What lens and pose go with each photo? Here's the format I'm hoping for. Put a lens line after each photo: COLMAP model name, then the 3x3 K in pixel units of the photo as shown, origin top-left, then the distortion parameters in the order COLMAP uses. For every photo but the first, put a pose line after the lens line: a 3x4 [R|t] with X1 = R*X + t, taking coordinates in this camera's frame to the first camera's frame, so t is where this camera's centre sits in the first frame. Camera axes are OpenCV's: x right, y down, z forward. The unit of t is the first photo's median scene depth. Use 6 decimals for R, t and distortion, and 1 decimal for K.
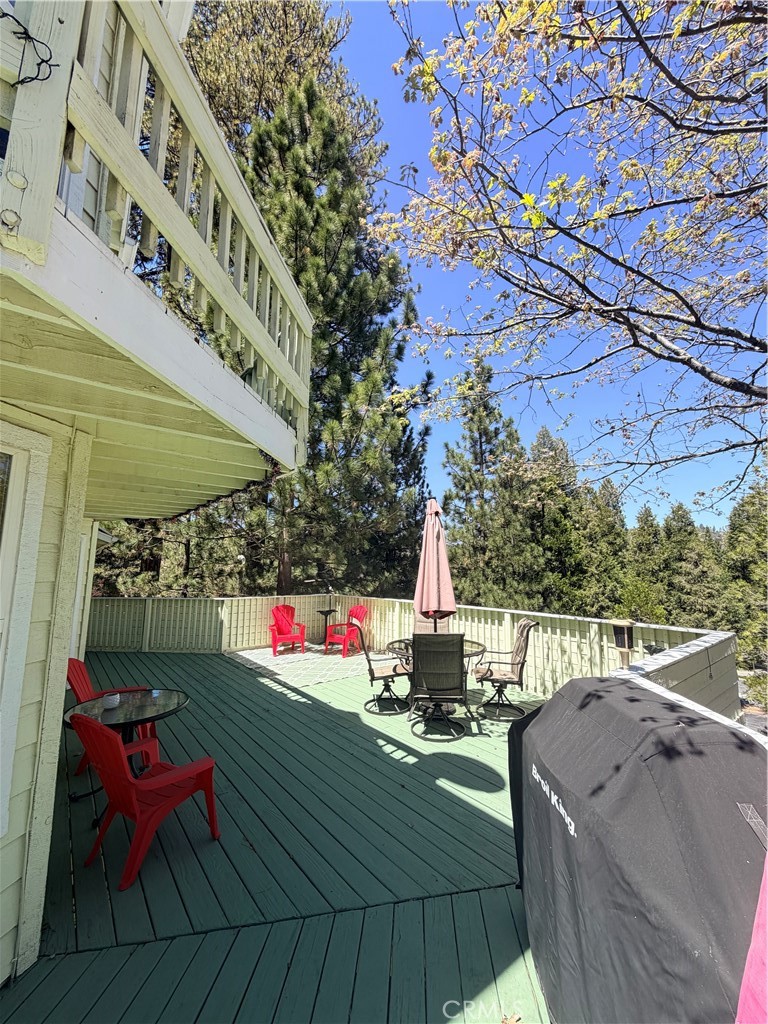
lens RADIAL K [[408.8, 0, 383.3], [0, 408.8, 513.1], [0, 0, 1]] dist [0.002271, -0.000127]
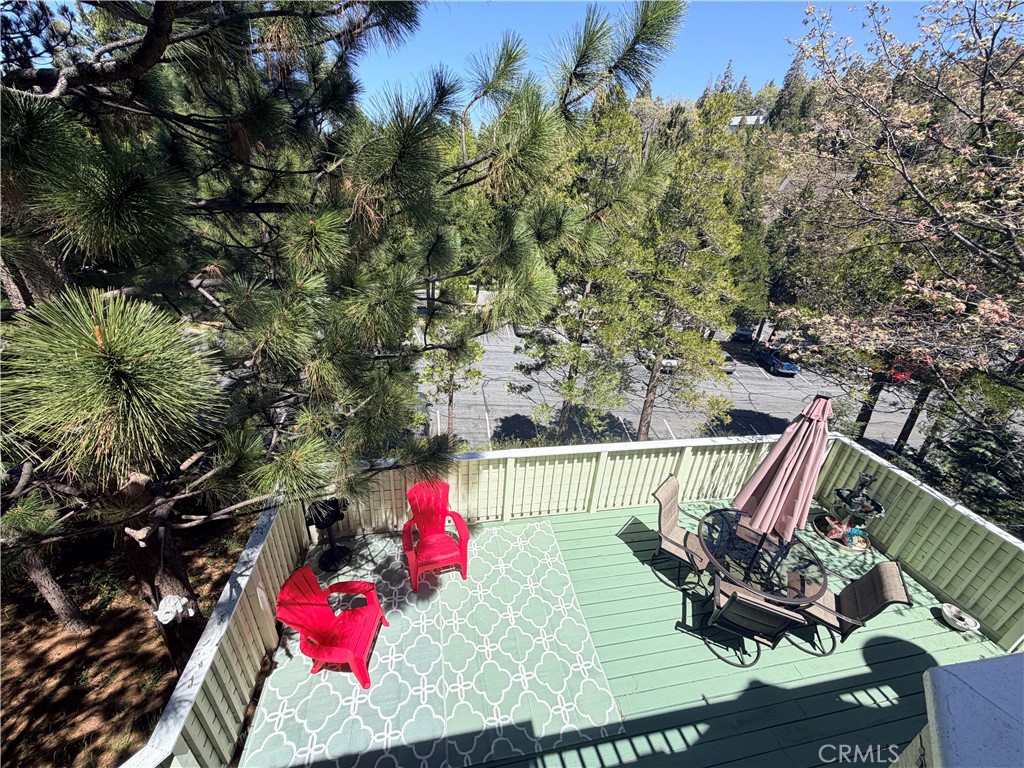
lens RADIAL K [[408.8, 0, 505.3], [0, 408.8, 393.1], [0, 0, 1]] dist [0.002271, -0.000127]
pose [[0.464424, -0.375089, 0.802258, -0.638850], [-0.172379, 0.850267, 0.497325, -0.268672], [-0.868675, -0.369262, 0.330227, 1.216372]]
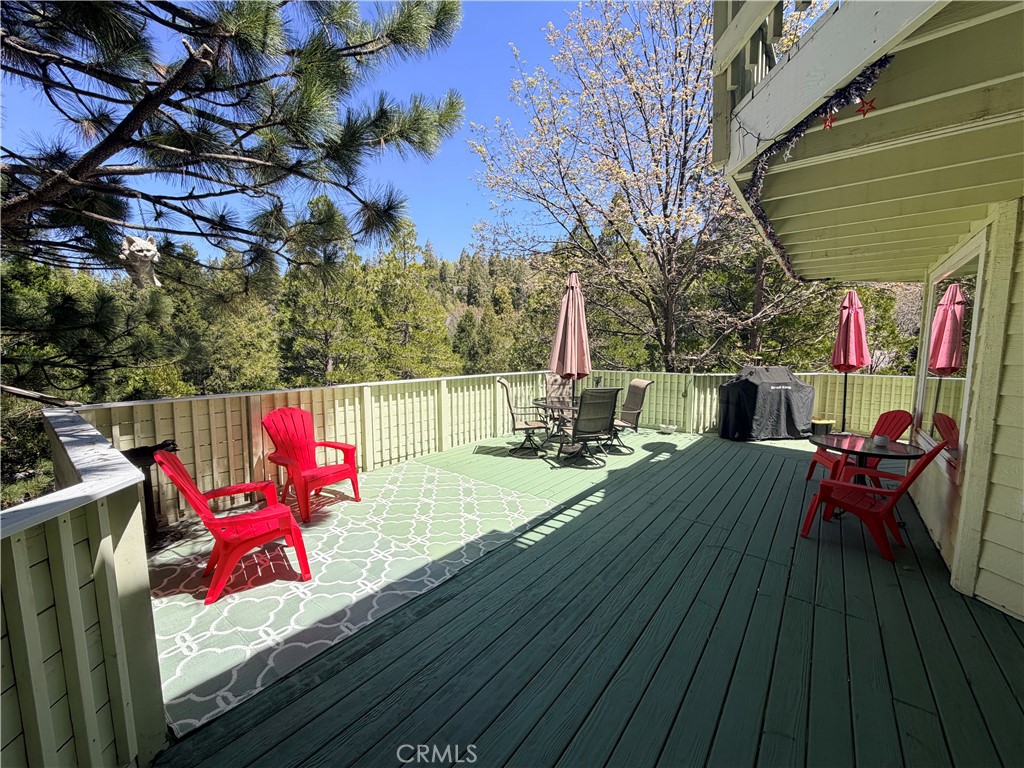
lens RADIAL K [[408.8, 0, 512.9], [0, 408.8, 385.0], [0, 0, 1]] dist [0.002271, -0.000127]
pose [[-0.223086, -0.101345, 0.969516, -0.910627], [-0.133217, 0.988419, 0.072667, 0.201299], [-0.965653, -0.112946, -0.234003, 1.357171]]
